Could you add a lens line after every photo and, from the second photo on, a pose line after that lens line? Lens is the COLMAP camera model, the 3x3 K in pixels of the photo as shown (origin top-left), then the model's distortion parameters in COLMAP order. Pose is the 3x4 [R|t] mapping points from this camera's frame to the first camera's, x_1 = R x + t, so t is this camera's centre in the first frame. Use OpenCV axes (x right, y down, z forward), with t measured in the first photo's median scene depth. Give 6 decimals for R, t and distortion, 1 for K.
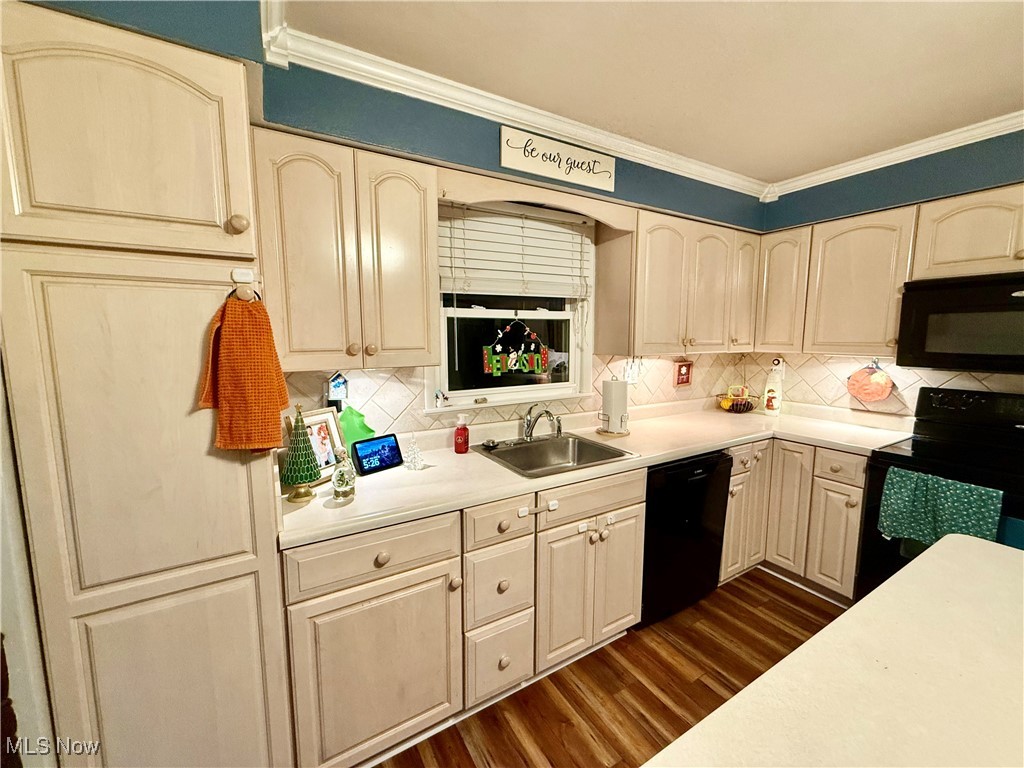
lens RADIAL K [[408.5, 0, 509.7], [0, 408.5, 382.2], [0, 0, 1]] dist [0.003488, 0.000463]
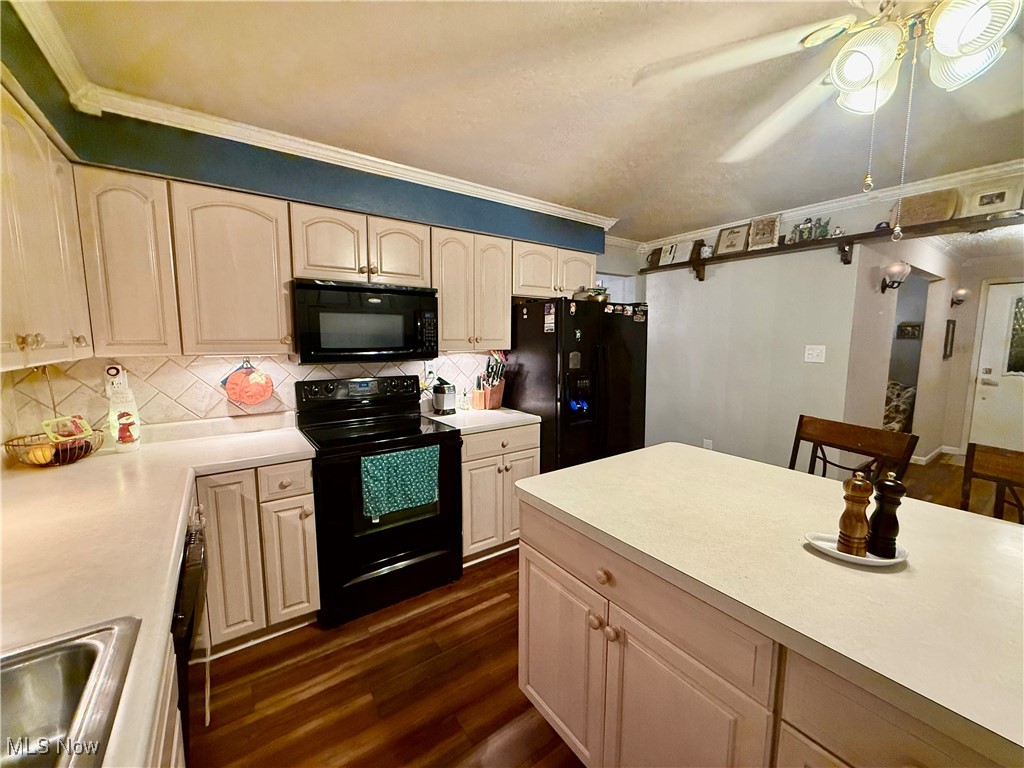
lens RADIAL K [[408.5, 0, 508.6], [0, 408.5, 382.1], [0, 0, 1]] dist [0.003488, 0.000463]
pose [[-0.081624, -0.111237, 0.990436, -0.084334], [0.110106, 0.986663, 0.119887, -0.055573], [-0.990563, 0.118839, -0.068287, 0.555636]]
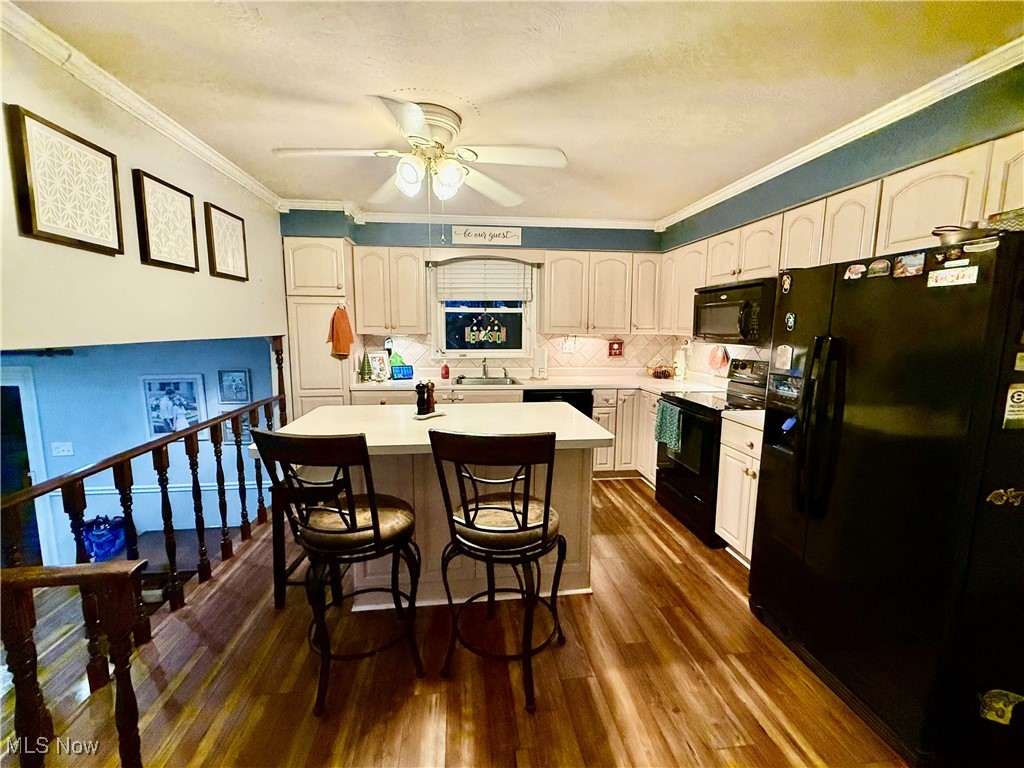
lens RADIAL K [[408.5, 0, 502.9], [0, 408.5, 379.6], [0, 0, 1]] dist [0.003488, 0.000463]
pose [[0.914901, 0.059631, -0.399249, 0.871391], [-0.052280, 0.998203, 0.029286, 0.092193], [0.400277, -0.005921, 0.916375, -0.687627]]
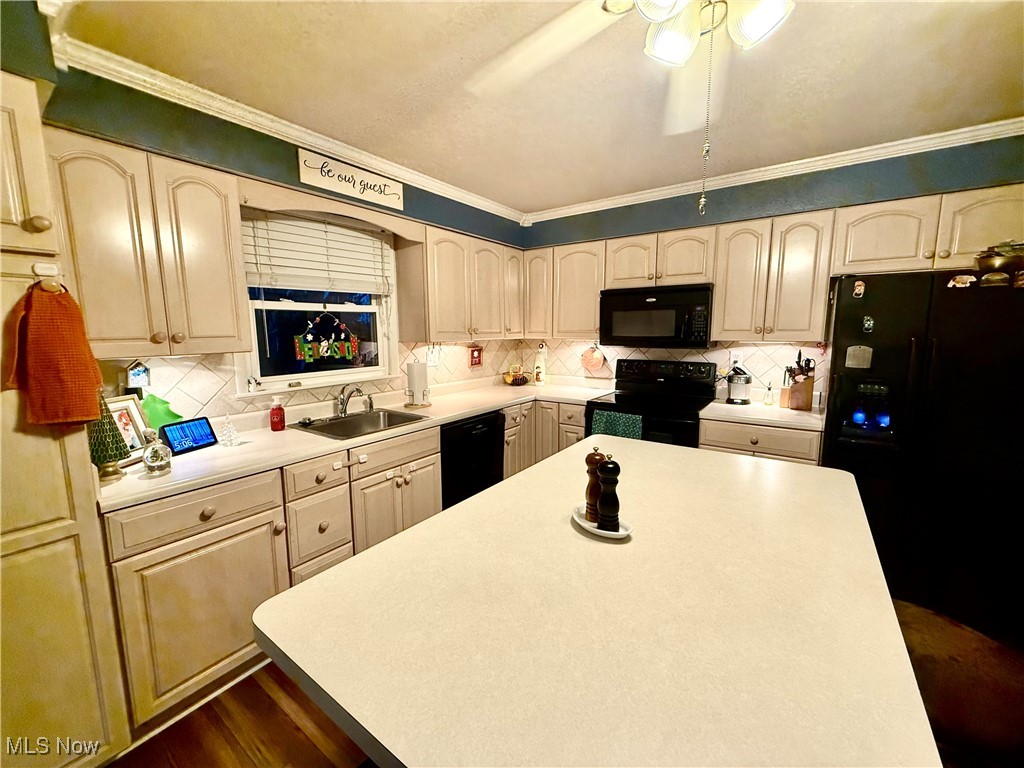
lens RADIAL K [[408.5, 0, 507.8], [0, 408.5, 382.3], [0, 0, 1]] dist [0.003488, 0.000463]
pose [[0.917295, -0.057143, 0.394088, 0.023020], [0.051084, 0.998360, 0.025856, 0.039640], [-0.394919, -0.003586, 0.918709, -0.252779]]
